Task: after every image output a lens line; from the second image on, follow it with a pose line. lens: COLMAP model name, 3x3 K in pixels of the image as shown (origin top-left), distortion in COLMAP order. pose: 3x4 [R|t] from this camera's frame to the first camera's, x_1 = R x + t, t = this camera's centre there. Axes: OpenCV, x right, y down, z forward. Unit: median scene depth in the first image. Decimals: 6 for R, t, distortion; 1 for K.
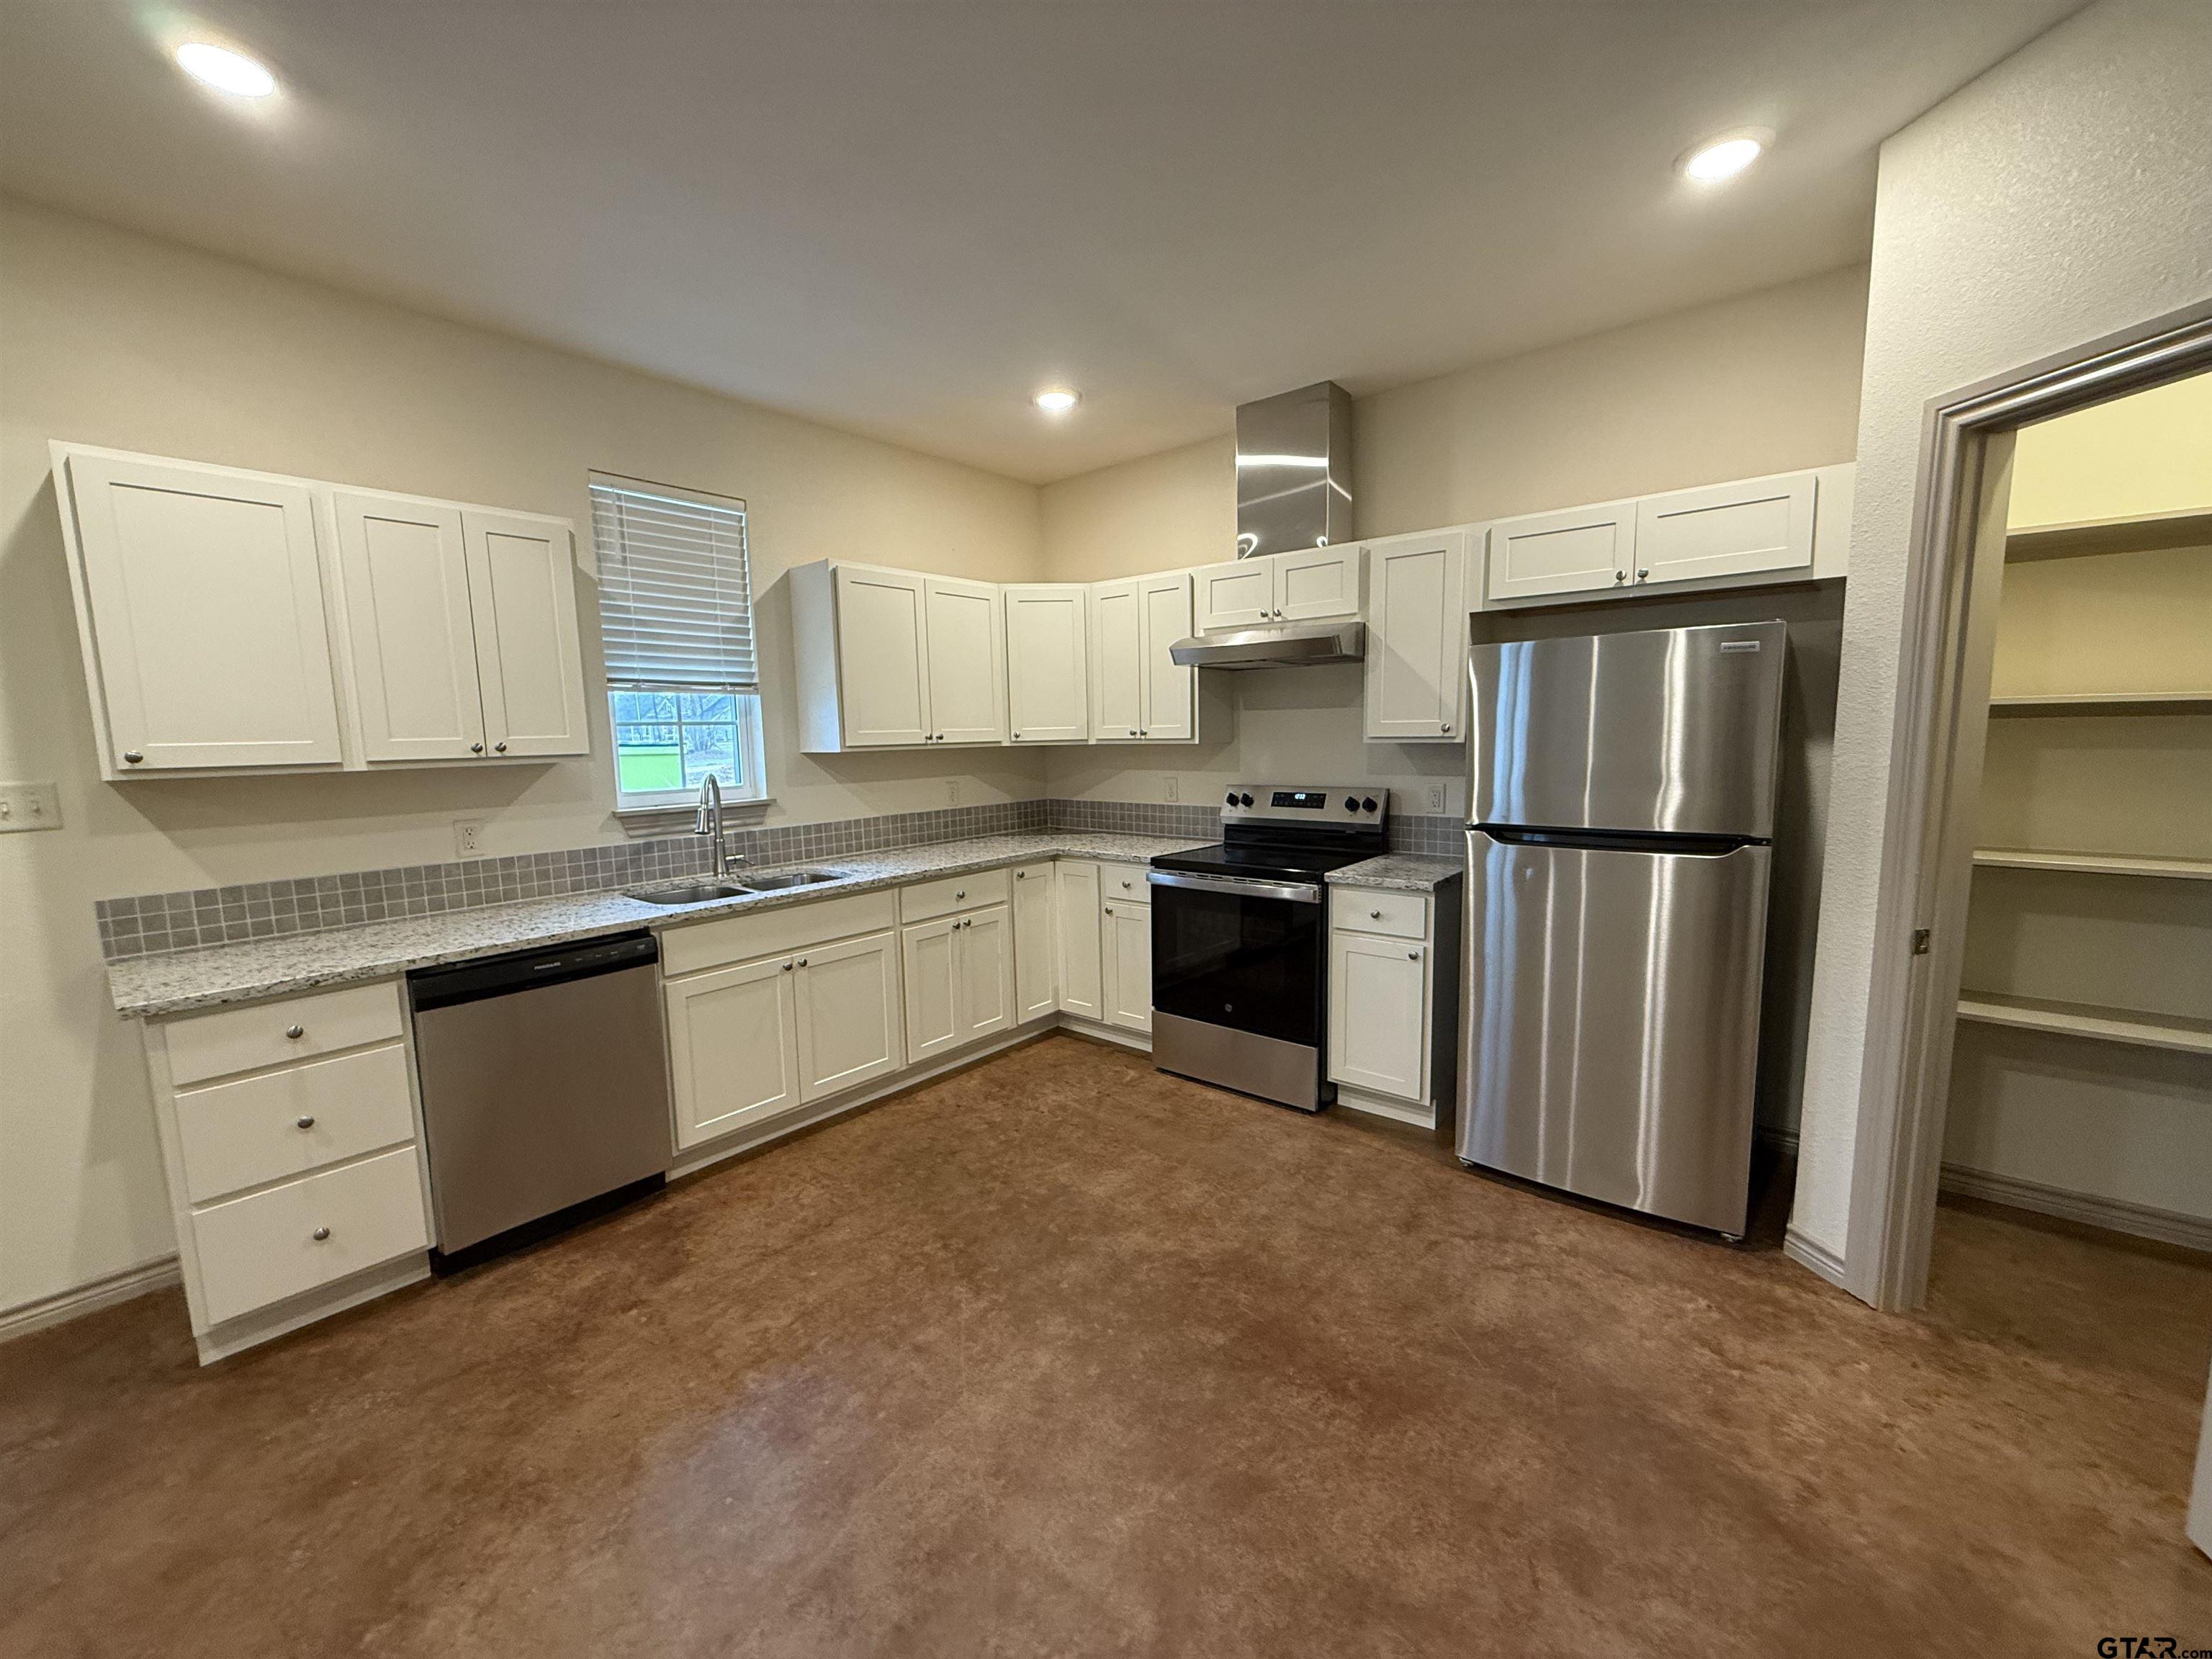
lens RADIAL K [[880.2, 0, 1098.6], [0, 880.2, 834.6], [0, 0, 1]] dist [0.001909, 0.000410]
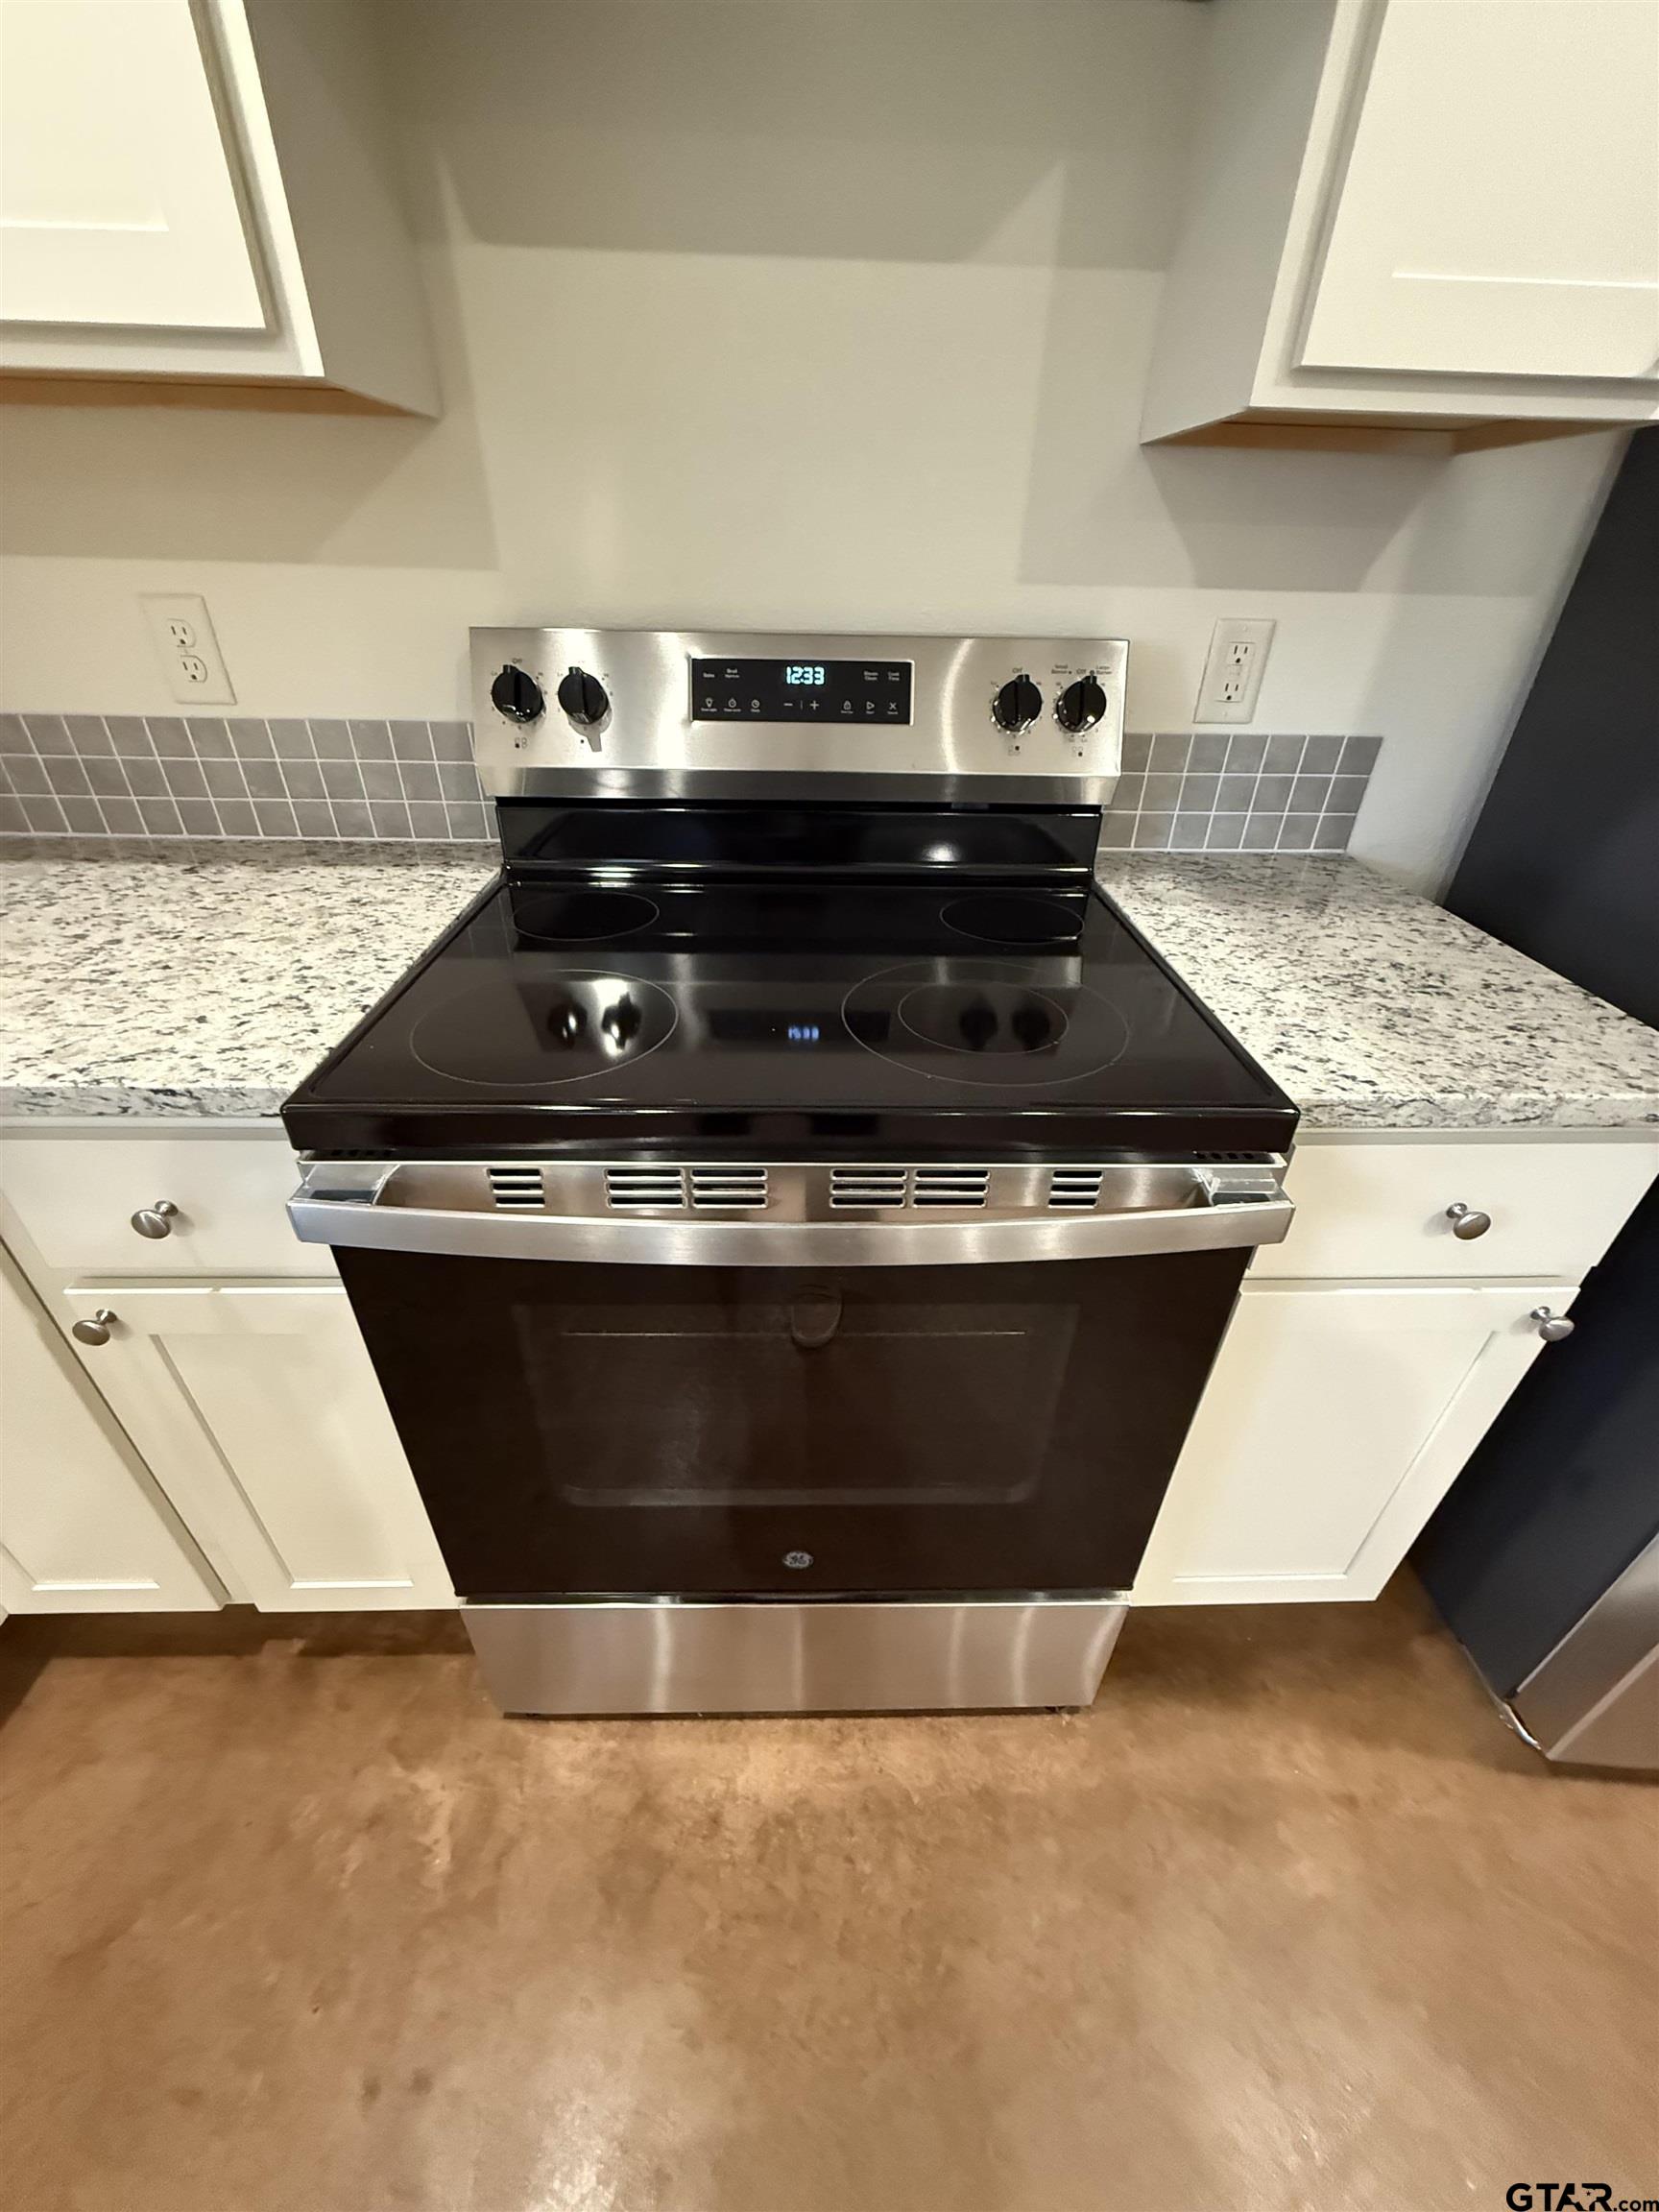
lens RADIAL K [[880.2, 0, 823.0], [0, 880.2, 1102.3], [0, 0, 1]] dist [0.001909, 0.000410]
pose [[0.752062, -0.322002, 0.575081, 0.039838], [0.044758, 0.895471, 0.442863, -0.048023], [-0.657571, -0.307321, 0.687862, 0.817450]]
